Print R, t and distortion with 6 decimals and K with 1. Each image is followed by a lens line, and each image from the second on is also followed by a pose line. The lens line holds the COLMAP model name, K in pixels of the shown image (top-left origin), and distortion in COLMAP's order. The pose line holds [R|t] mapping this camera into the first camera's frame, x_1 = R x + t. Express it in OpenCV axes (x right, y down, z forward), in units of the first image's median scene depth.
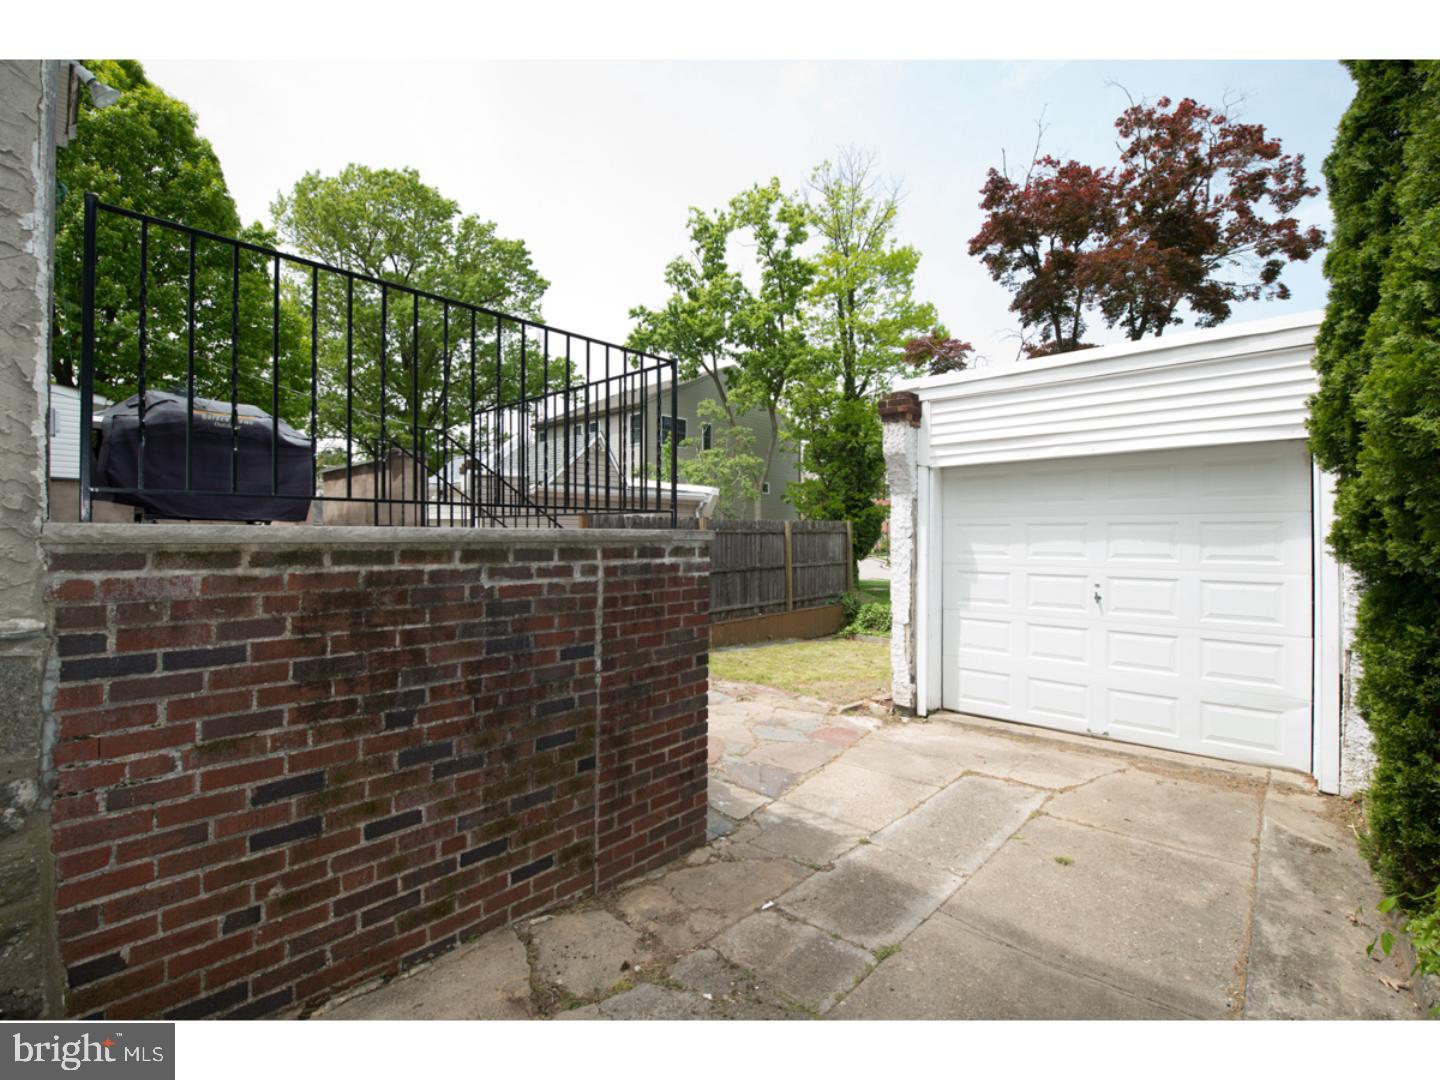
lens RADIAL K [[658.7, 0, 721.9], [0, 658.7, 528.5], [0, 0, 1]] dist [-0.001155, -0.000340]
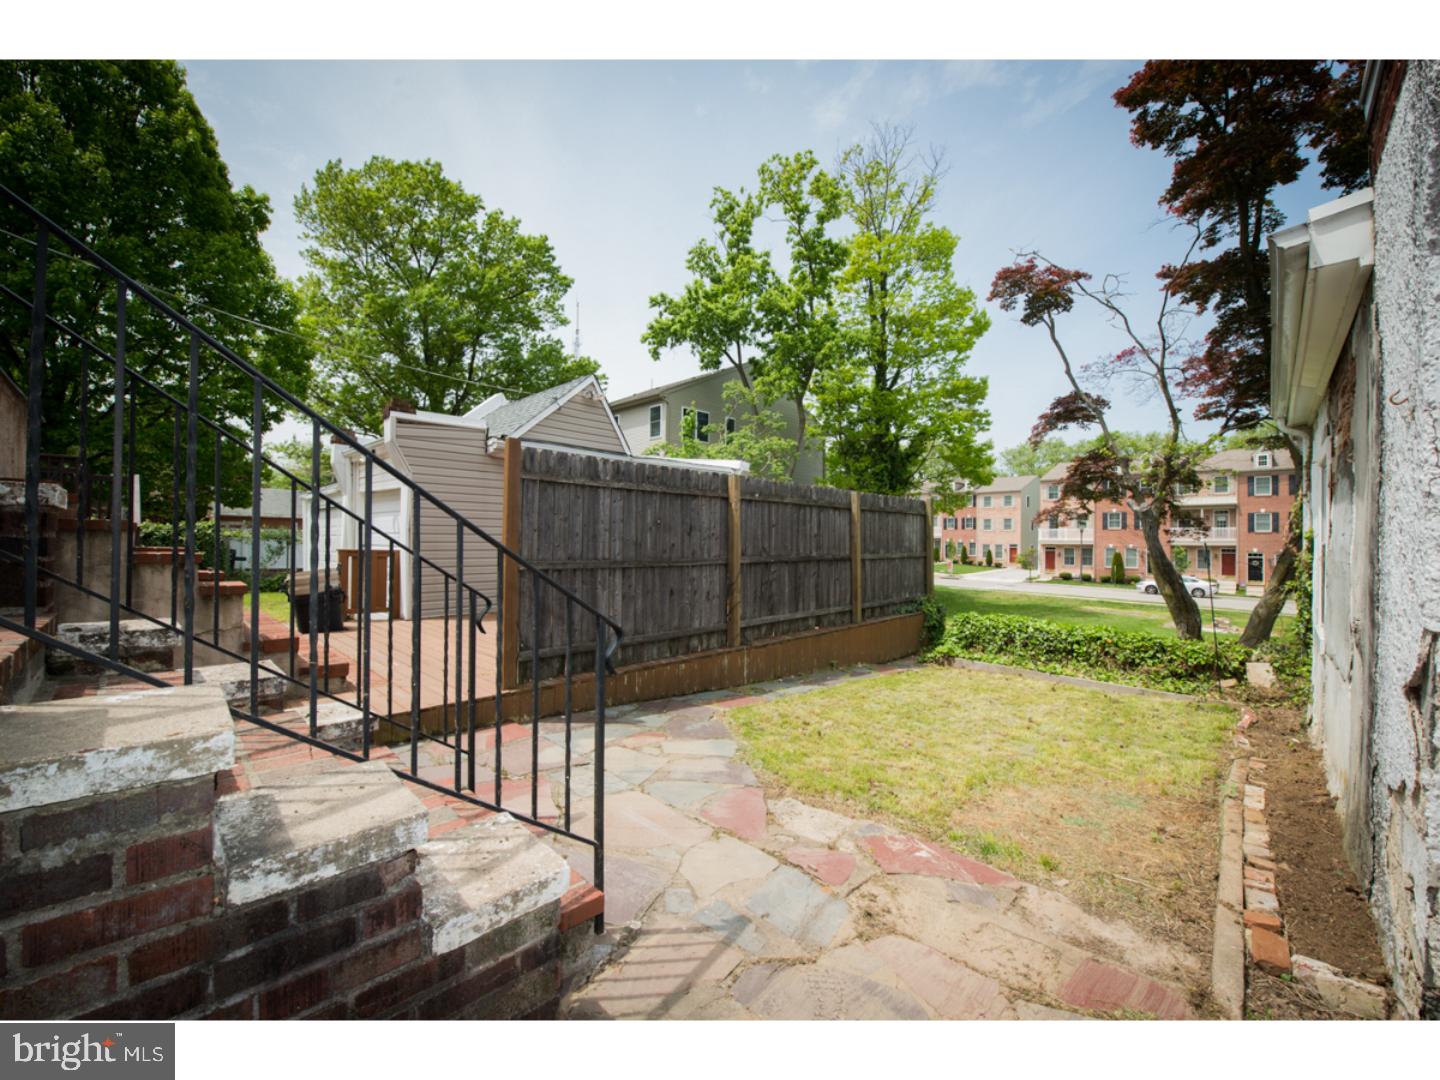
lens RADIAL K [[570.2, 0, 727.5], [0, 570.2, 535.7], [0, 0, 1]] dist [-0.023601, 0.000075]
pose [[0.999766, 0.010072, -0.019137, -0.009523], [-0.010175, 0.999934, -0.005325, 0.017822], [0.019082, 0.005518, 0.999803, 0.183971]]
